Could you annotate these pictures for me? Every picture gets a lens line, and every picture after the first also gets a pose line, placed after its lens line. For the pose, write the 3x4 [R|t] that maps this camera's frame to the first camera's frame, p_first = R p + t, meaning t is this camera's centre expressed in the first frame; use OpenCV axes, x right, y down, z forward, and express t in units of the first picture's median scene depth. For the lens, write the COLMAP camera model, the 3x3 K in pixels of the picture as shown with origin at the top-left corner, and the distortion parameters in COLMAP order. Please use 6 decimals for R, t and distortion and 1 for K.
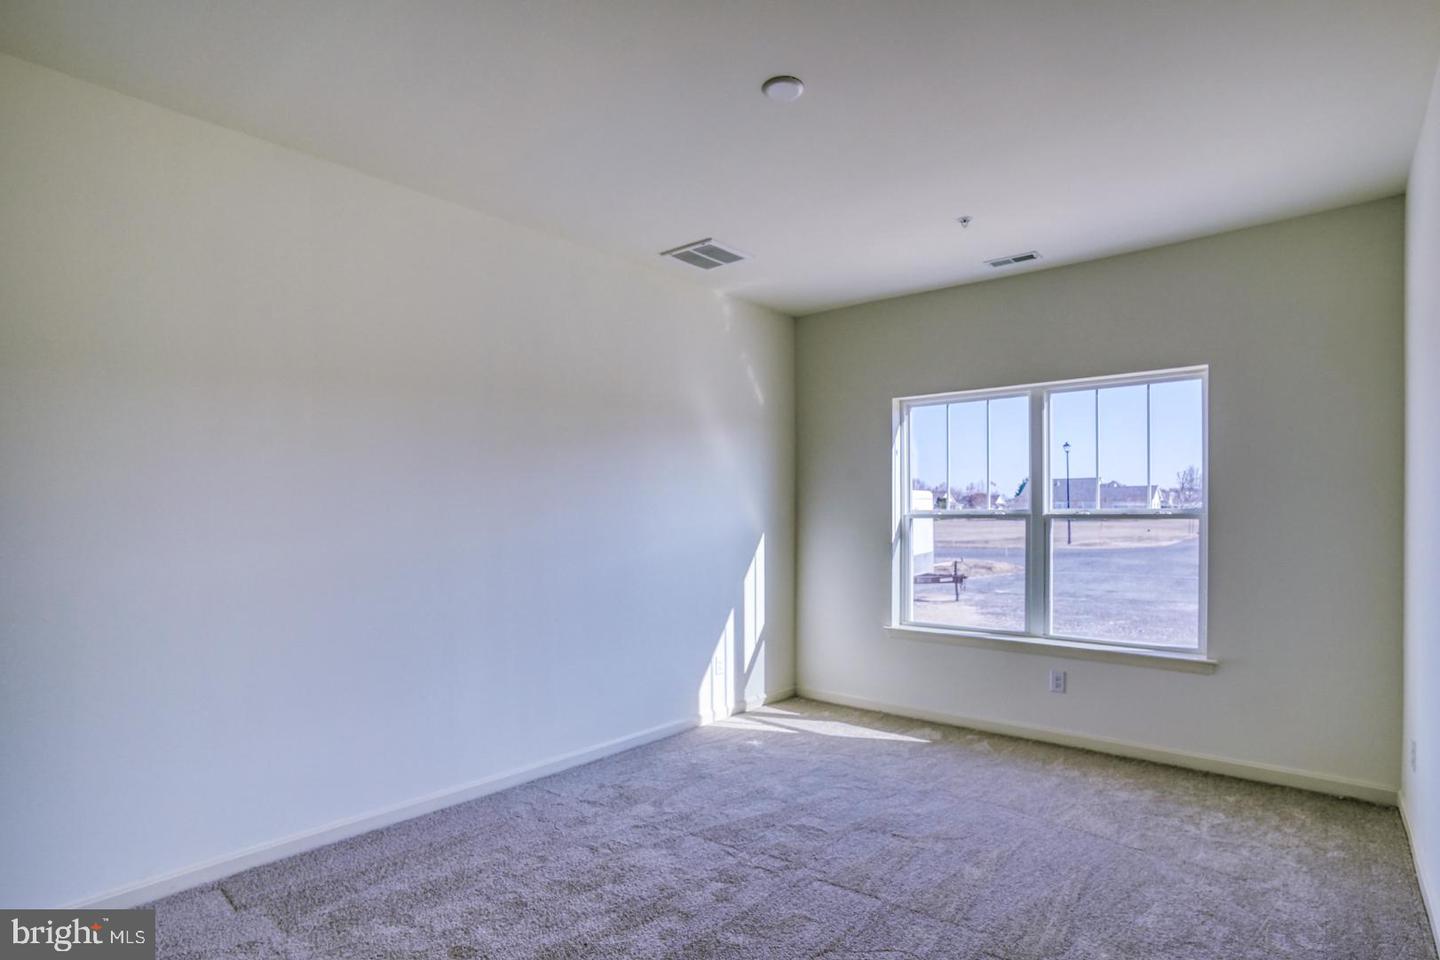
lens RADIAL K [[743.7, 0, 717.3], [0, 743.7, 516.9], [0, 0, 1]] dist [-0.002557, -0.000523]
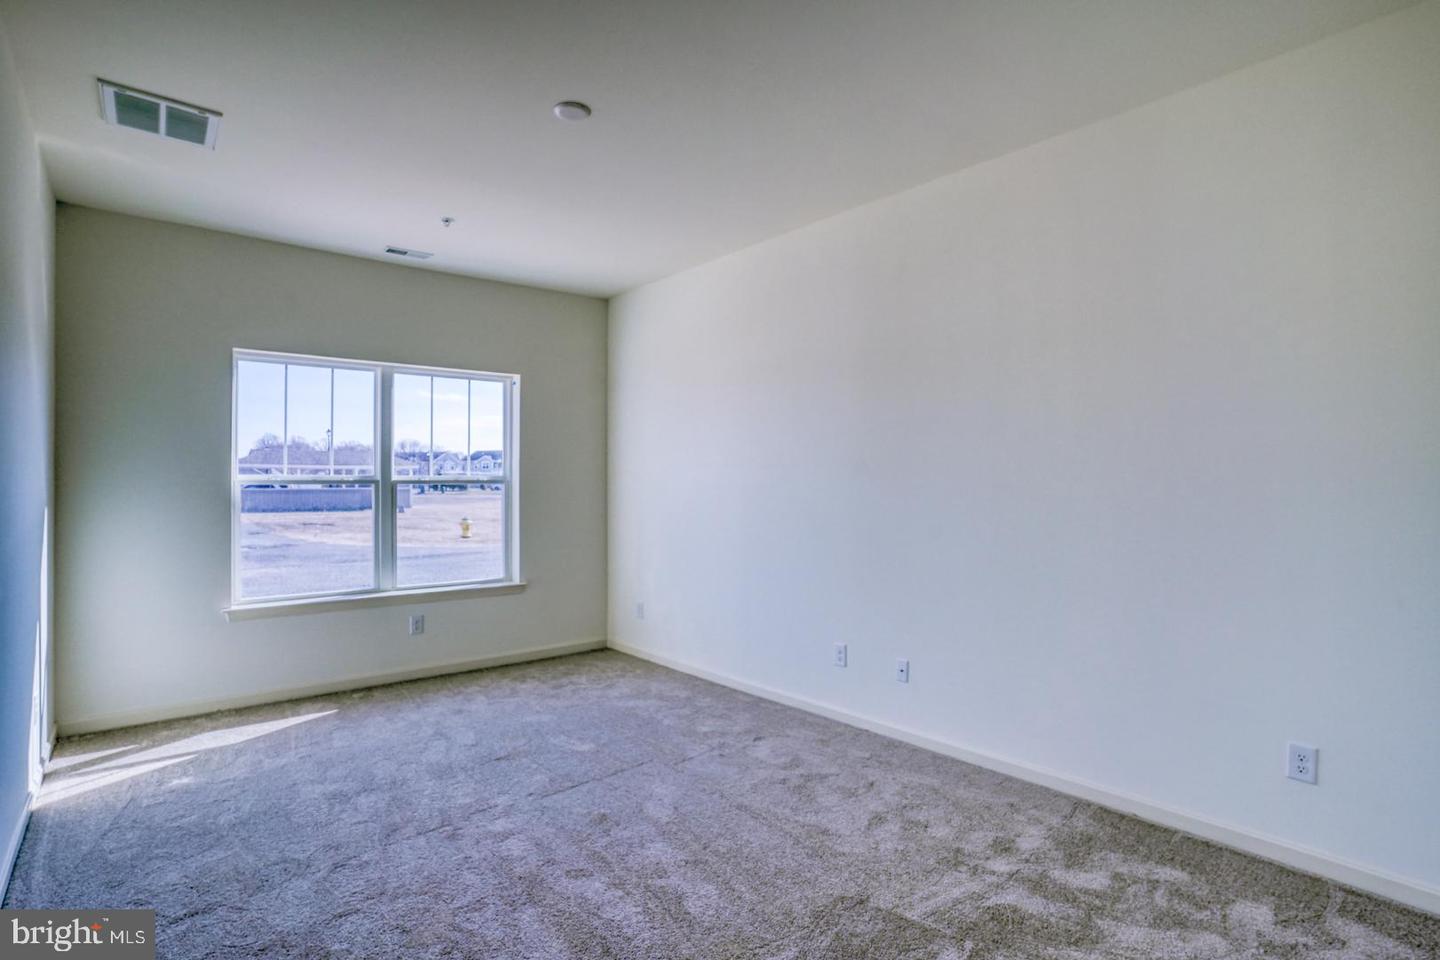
lens RADIAL K [[721.2, 0, 727.1], [0, 721.2, 483.1], [0, 0, 1]] dist [-0.063162, 0.026983]
pose [[0.171761, 0.001816, 0.985137, -0.531143], [0.006410, 0.999975, -0.002961, 0.006966], [-0.985118, 0.006823, 0.171746, 0.318917]]
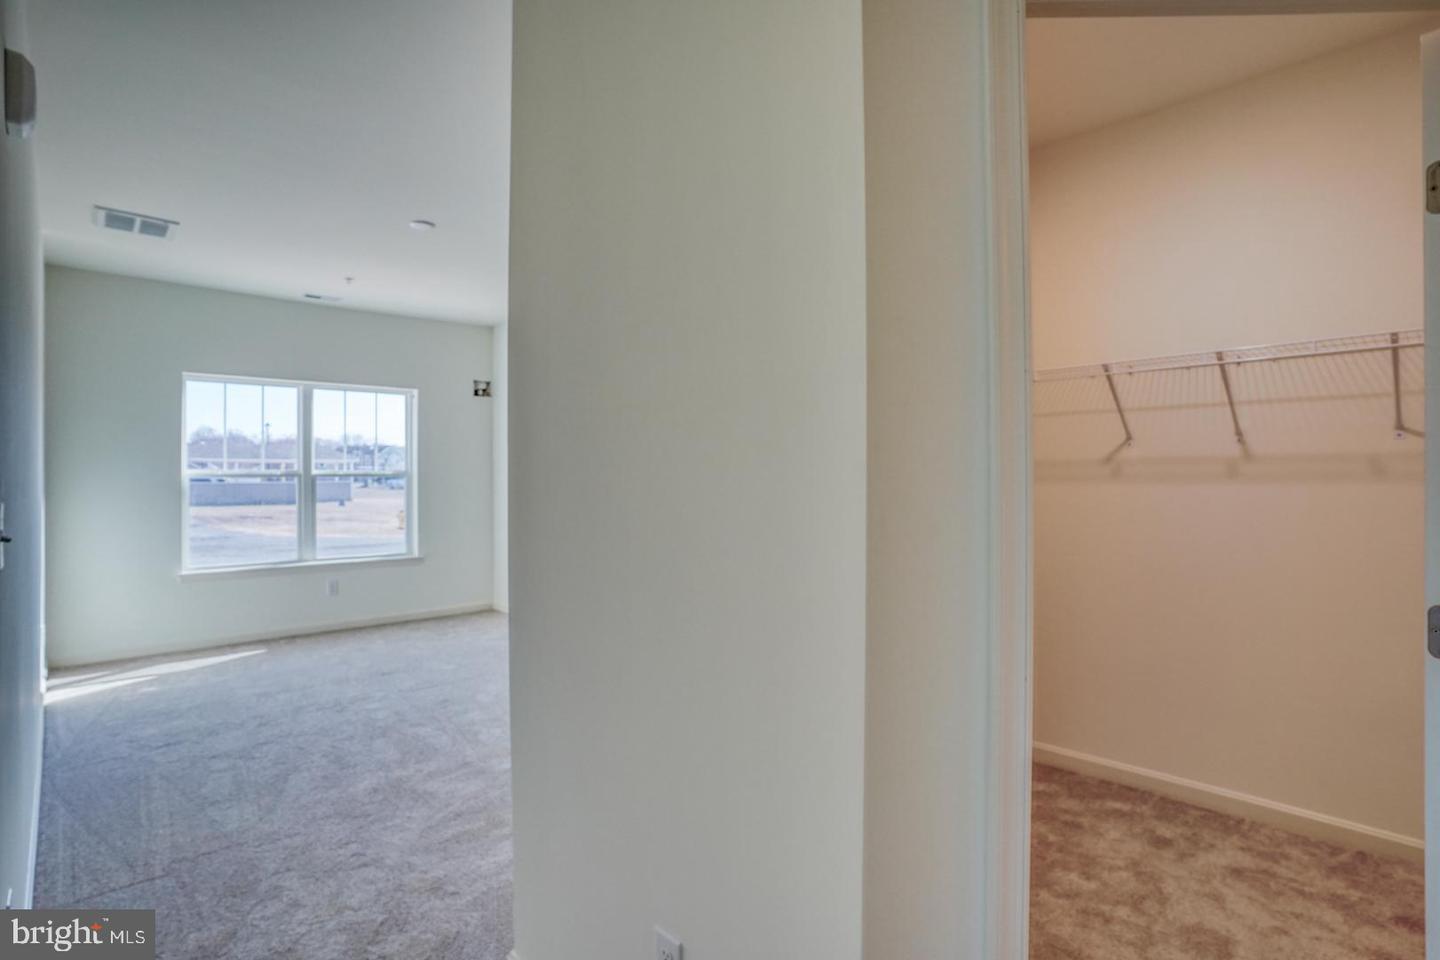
lens RADIAL K [[726.3, 0, 717.3], [0, 726.3, 479.7], [0, 0, 1]] dist [-0.055241, 0.024450]
pose [[0.122899, -0.003202, 0.992414, -0.816343], [0.008107, 0.999965, 0.002222, 0.009961], [-0.992386, 0.007773, 0.122920, 0.068865]]
